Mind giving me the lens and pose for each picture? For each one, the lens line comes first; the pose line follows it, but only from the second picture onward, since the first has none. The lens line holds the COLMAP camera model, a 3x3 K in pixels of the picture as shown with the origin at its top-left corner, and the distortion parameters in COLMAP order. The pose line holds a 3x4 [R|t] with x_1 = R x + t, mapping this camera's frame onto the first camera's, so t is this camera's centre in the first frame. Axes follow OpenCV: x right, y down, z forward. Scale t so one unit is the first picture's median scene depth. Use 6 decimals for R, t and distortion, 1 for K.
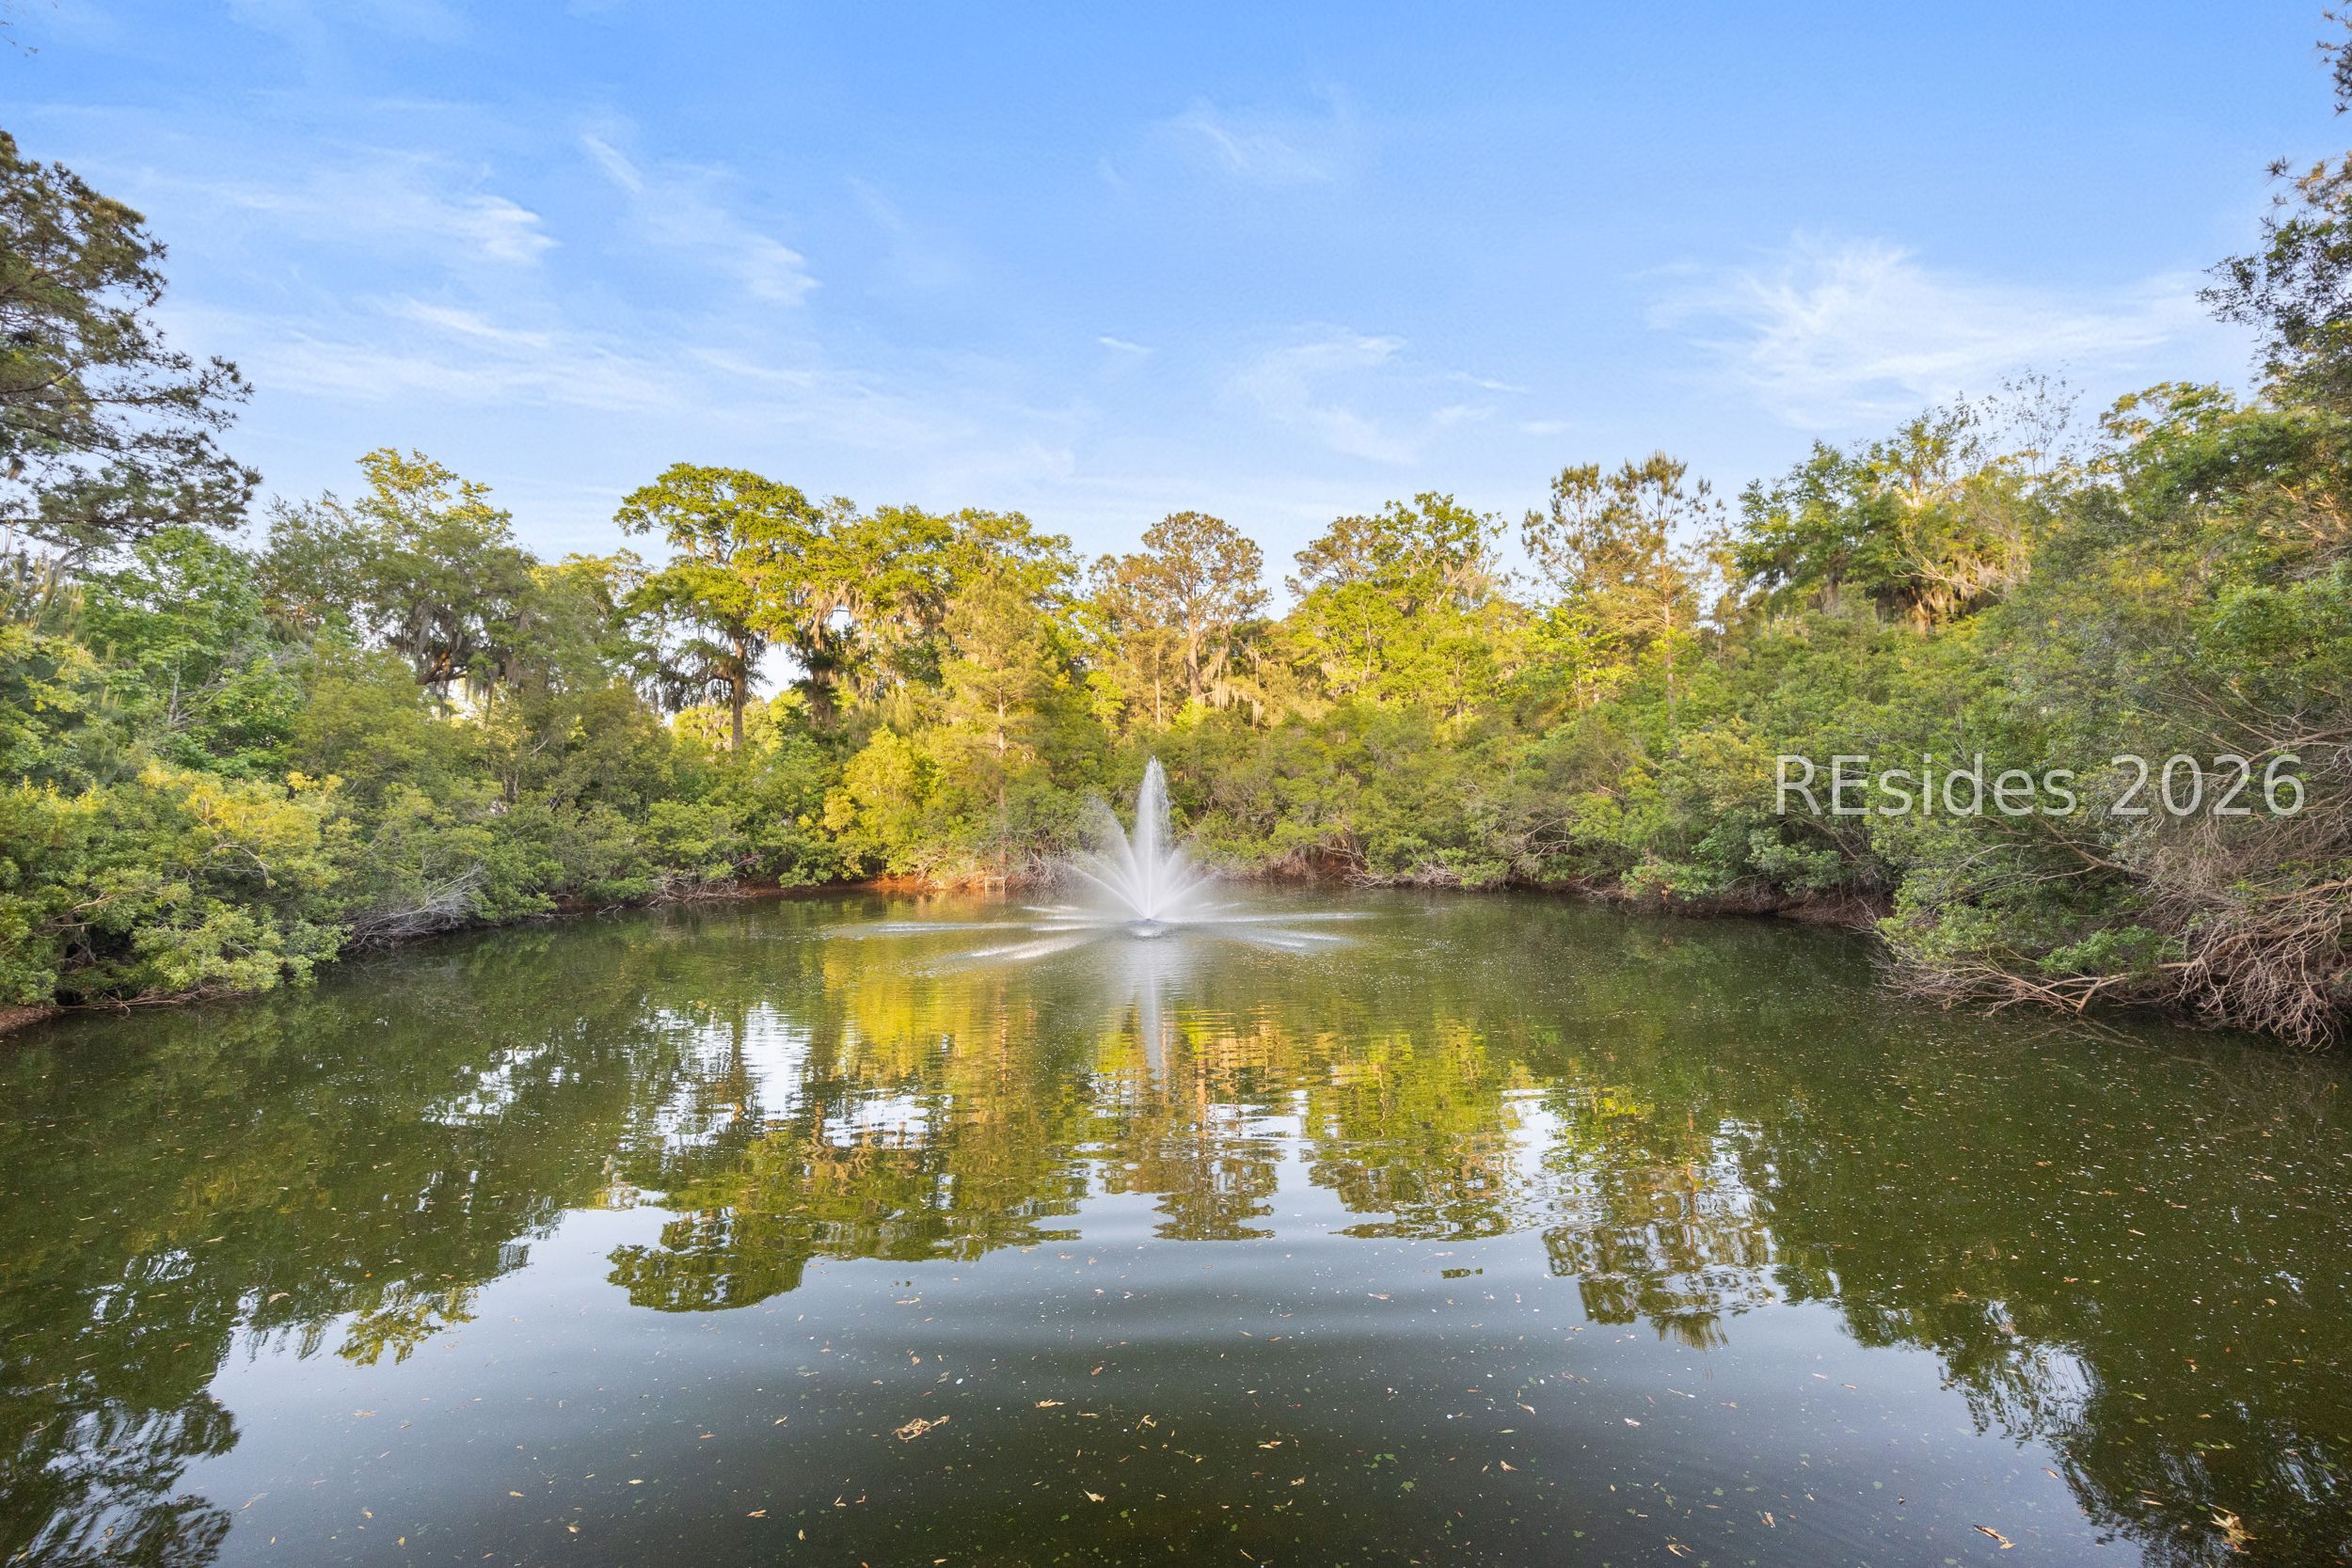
lens RADIAL K [[902.7, 0, 1176.0], [0, 902.7, 784.0], [0, 0, 1]] dist [0.000224, 0.000014]
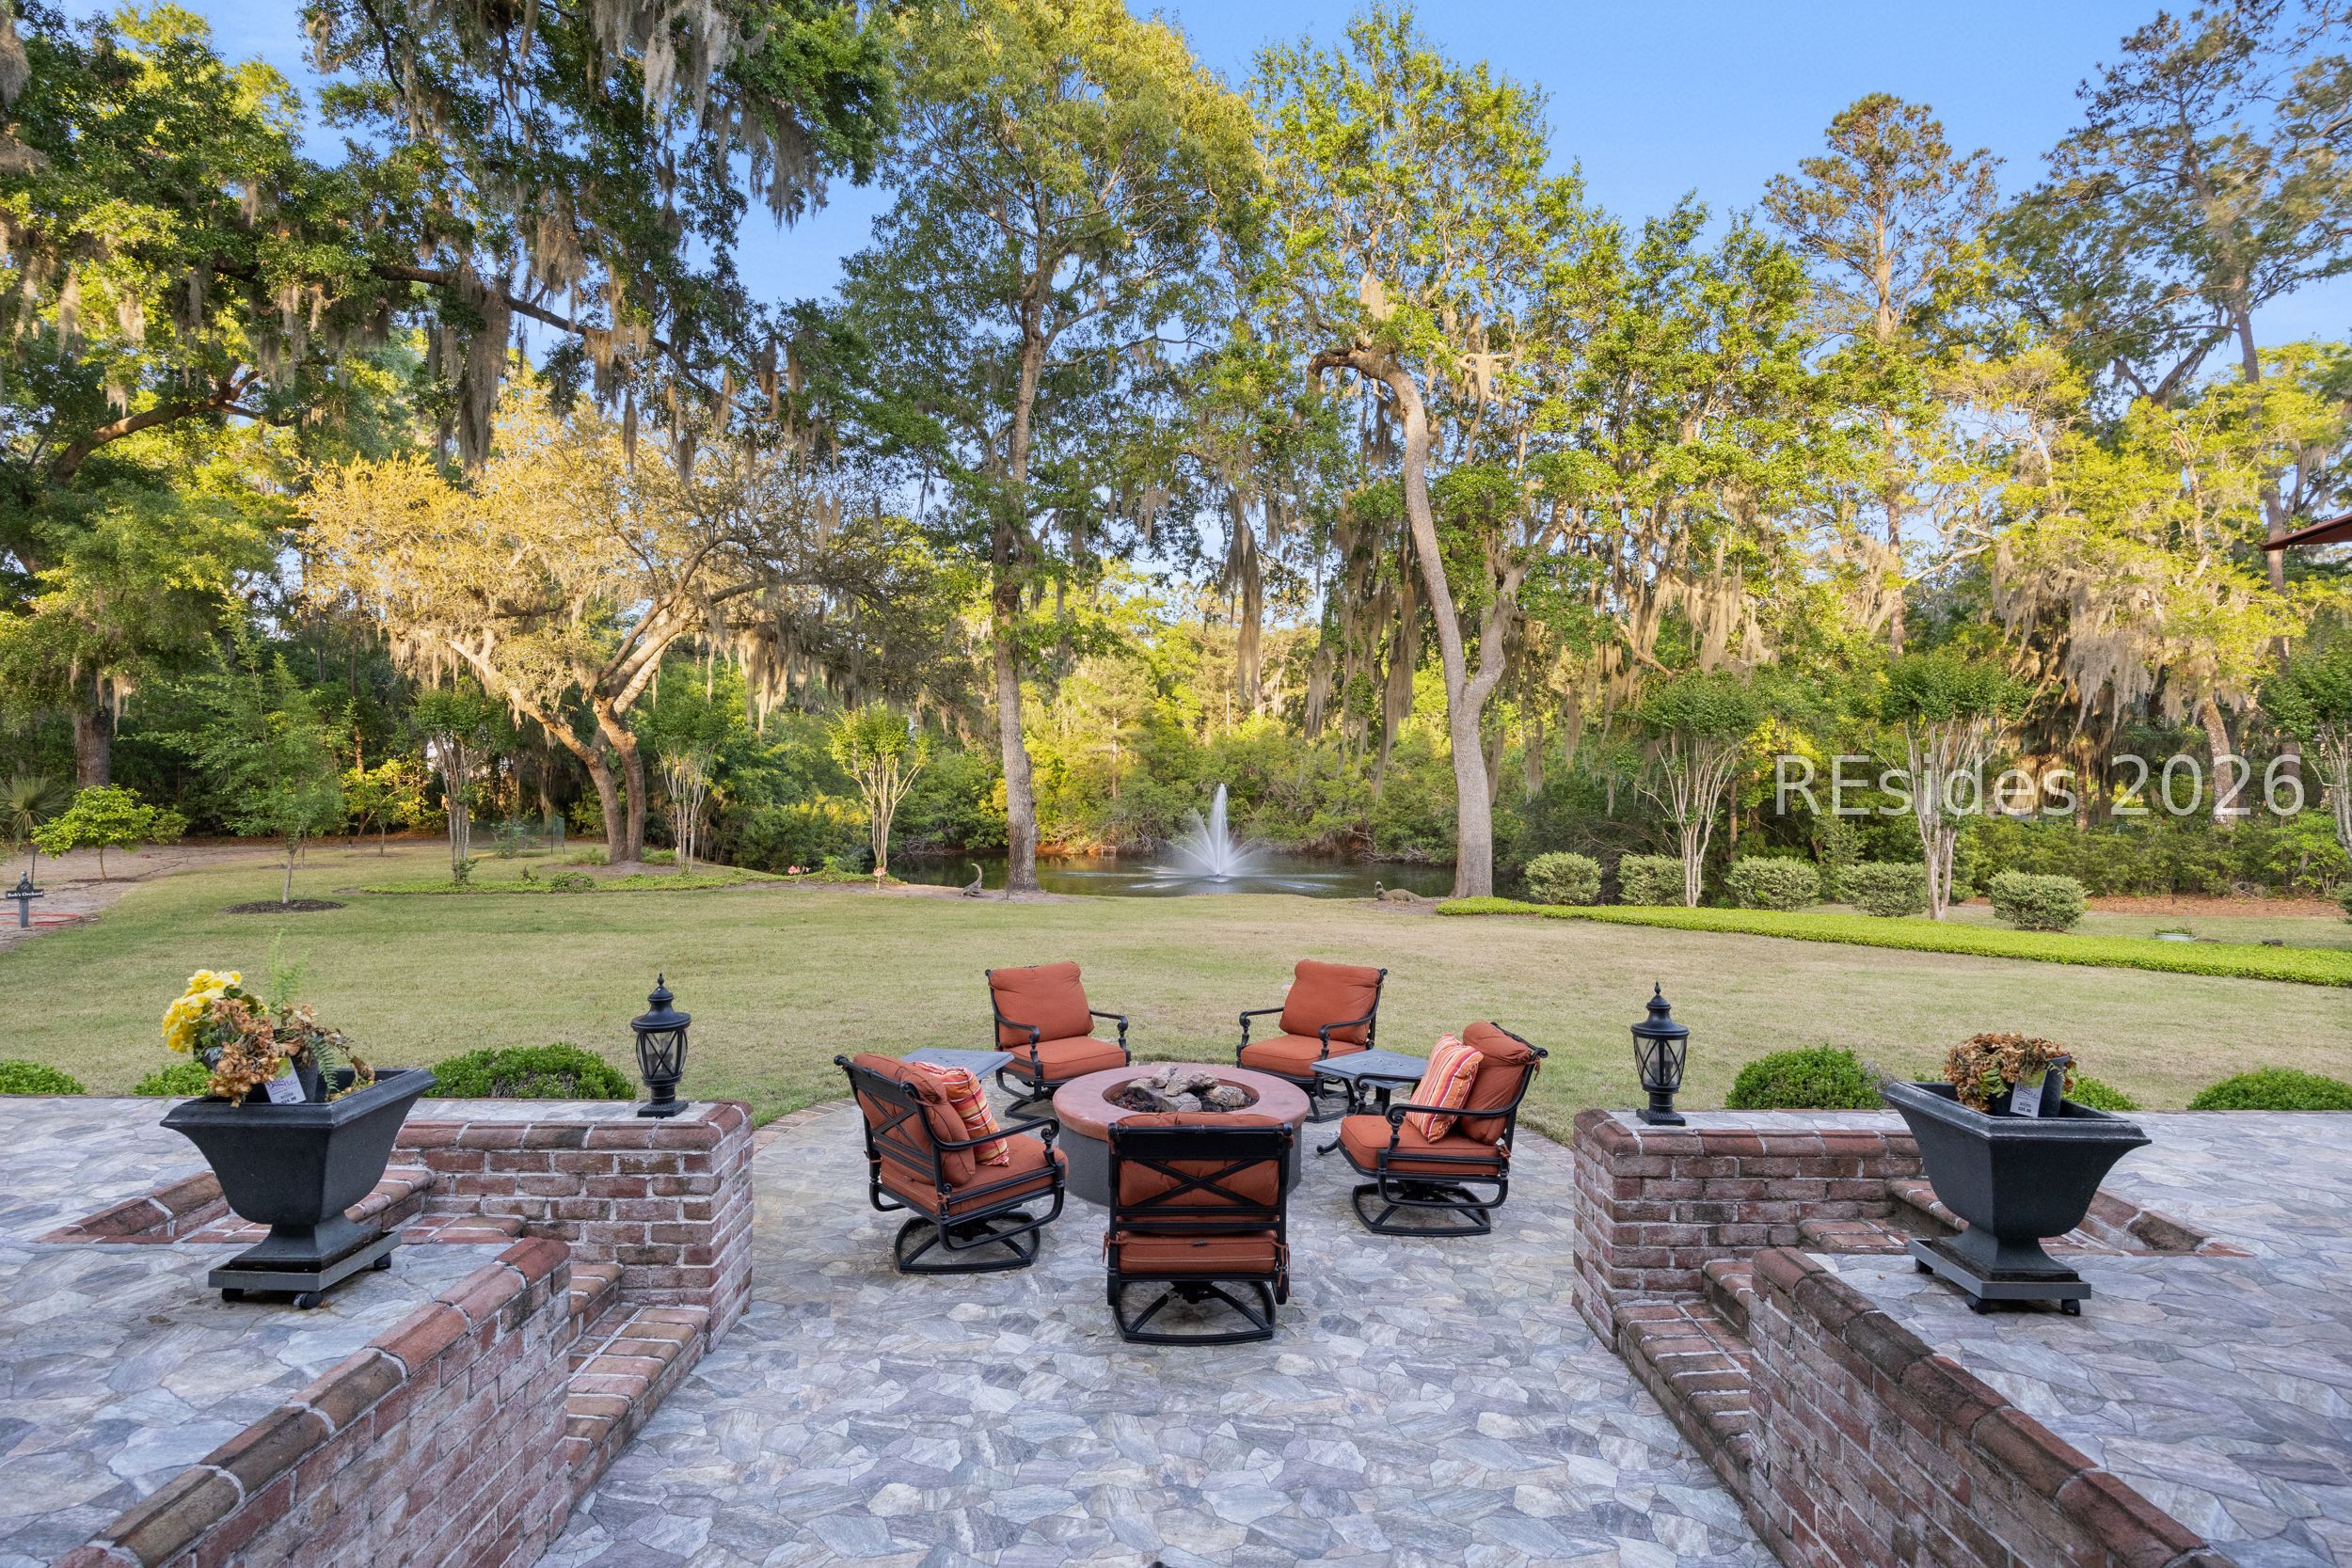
lens RADIAL K [[902.7, 0, 1176.0], [0, 902.7, 784.0], [0, 0, 1]] dist [0.000224, 0.000014]
pose [[0.997577, 0.025755, -0.064625, -0.010725], [-0.023350, 0.999016, 0.037708, -0.044286], [0.065533, -0.036108, 0.997197, -0.357568]]
